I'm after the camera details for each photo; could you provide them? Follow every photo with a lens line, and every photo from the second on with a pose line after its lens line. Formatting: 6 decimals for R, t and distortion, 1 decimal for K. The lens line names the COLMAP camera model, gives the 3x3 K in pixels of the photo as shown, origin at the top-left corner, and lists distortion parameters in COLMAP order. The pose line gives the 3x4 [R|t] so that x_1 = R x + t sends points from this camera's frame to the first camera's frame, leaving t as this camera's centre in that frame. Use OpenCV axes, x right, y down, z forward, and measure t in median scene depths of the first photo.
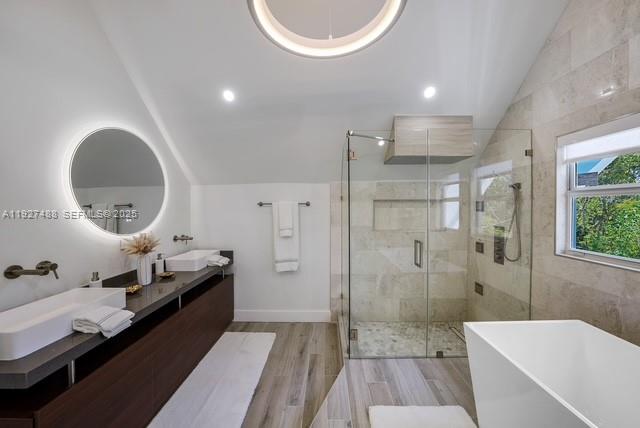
lens RADIAL K [[232.9, 0, 320.0], [0, 232.9, 204.2], [0, 0, 1]] dist [0.000399, 0.000054]
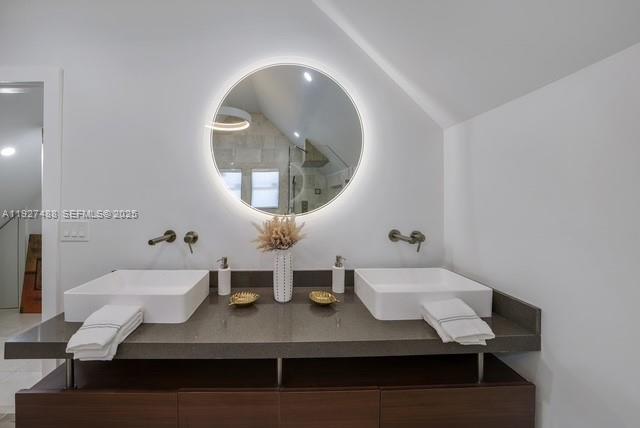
lens RADIAL K [[232.9, 0, 320.0], [0, 232.9, 204.2], [0, 0, 1]] dist [0.000399, 0.000054]
pose [[0.099048, 0.001054, -0.995082, -0.135516], [-0.002690, 0.999996, 0.000791, 0.086690], [0.995079, 0.002598, 0.099051, 0.889098]]
